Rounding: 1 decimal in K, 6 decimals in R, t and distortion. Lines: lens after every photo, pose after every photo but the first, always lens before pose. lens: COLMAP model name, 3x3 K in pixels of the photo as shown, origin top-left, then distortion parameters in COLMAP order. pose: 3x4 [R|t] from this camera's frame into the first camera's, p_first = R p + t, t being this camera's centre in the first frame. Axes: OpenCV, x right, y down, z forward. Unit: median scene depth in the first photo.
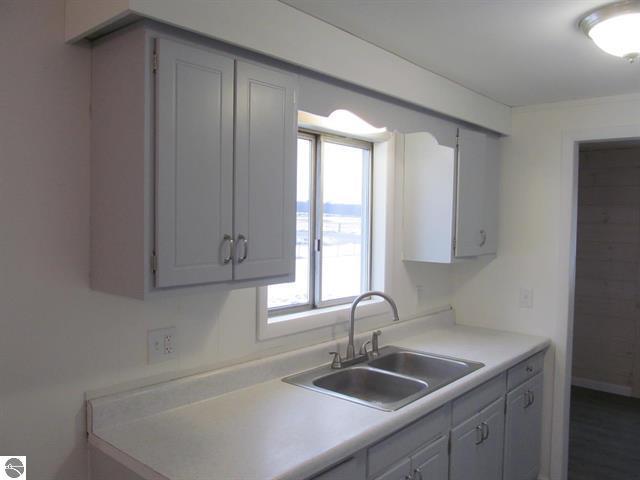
lens RADIAL K [[535.8, 0, 299.3], [0, 535.8, 237.3], [0, 0, 1]] dist [-0.067456, 0.055199]
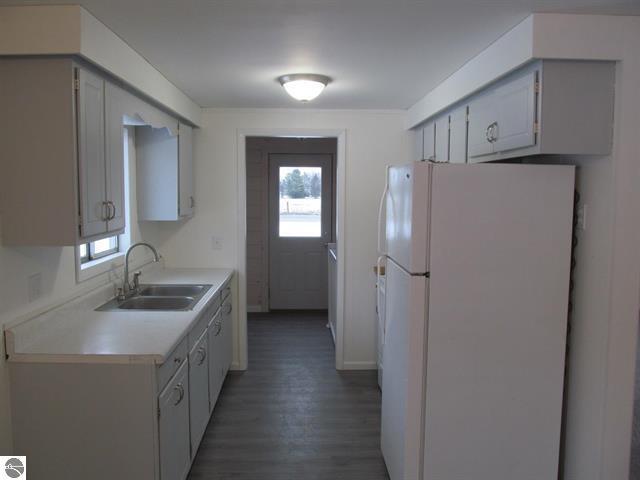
lens RADIAL K [[535.8, 0, 317.0], [0, 535.8, 241.8], [0, 0, 1]] dist [-0.067456, 0.055199]
pose [[0.728308, -0.077402, 0.680864, -0.518624], [0.031823, 0.996349, 0.079226, 0.007660], [-0.684510, -0.036034, 0.728112, -0.345863]]
